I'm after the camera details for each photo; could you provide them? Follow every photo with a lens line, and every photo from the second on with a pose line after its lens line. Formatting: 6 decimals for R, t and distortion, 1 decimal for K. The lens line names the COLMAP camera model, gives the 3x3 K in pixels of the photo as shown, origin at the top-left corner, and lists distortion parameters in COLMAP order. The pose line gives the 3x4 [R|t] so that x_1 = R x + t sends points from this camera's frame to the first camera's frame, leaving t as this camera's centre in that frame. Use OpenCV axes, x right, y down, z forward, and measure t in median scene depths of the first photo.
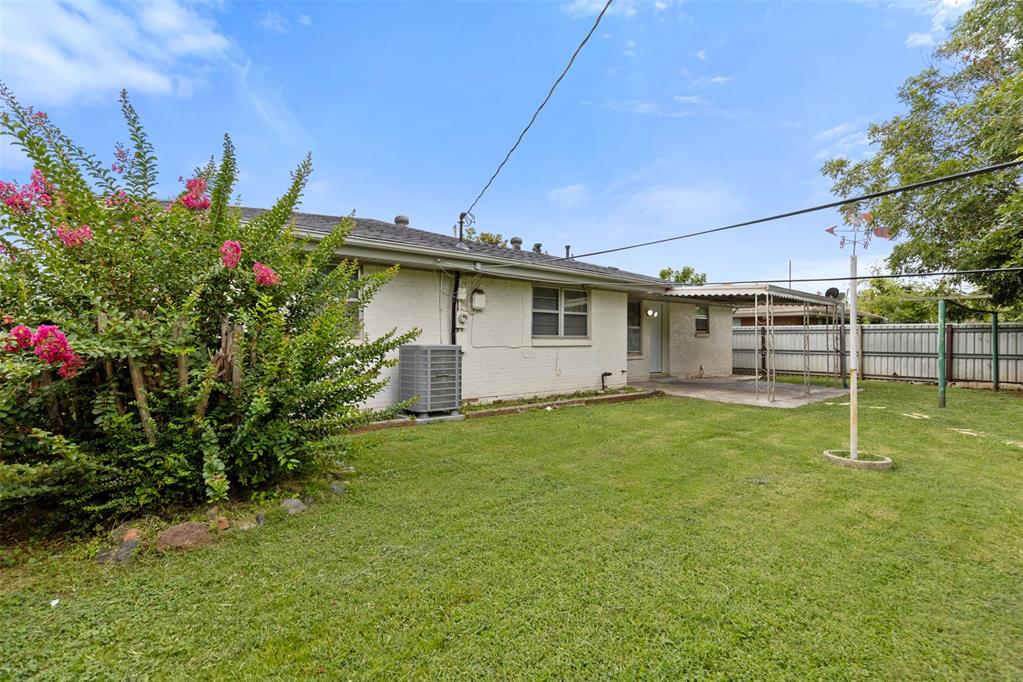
lens RADIAL K [[462.4, 0, 510.1], [0, 462.4, 338.2], [0, 0, 1]] dist [0.007573, 0.000038]
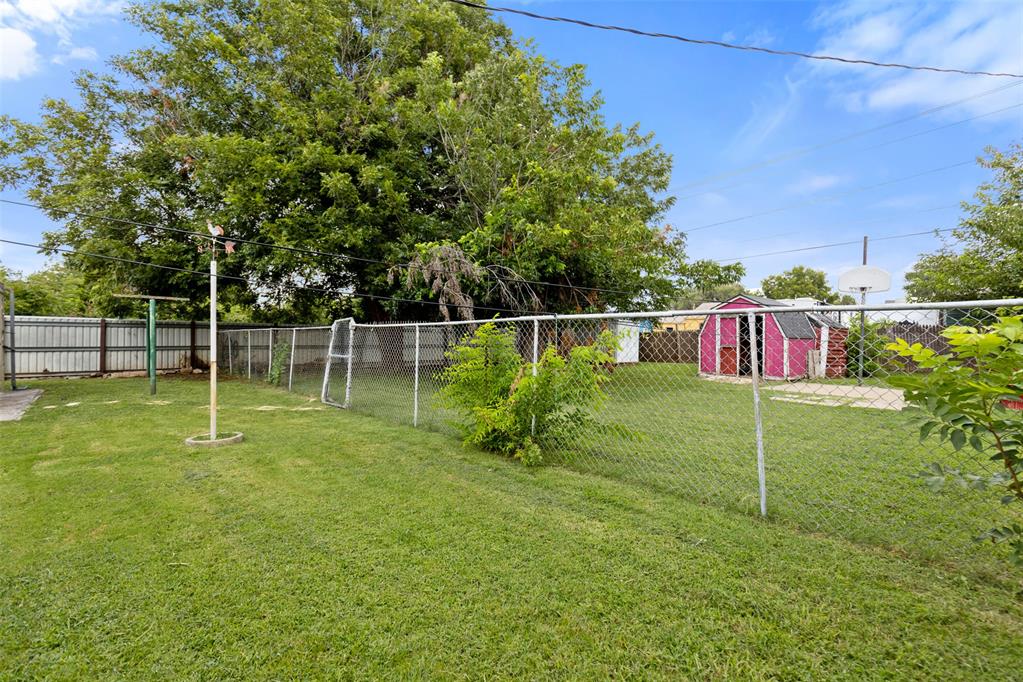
lens RADIAL K [[462.4, 0, 510.1], [0, 462.4, 338.2], [0, 0, 1]] dist [0.007573, 0.000038]
pose [[-0.036424, -0.007284, 0.999310, -0.156787], [-0.009009, 0.999935, 0.006961, -0.002700], [-0.999296, -0.008749, -0.036488, 0.111937]]
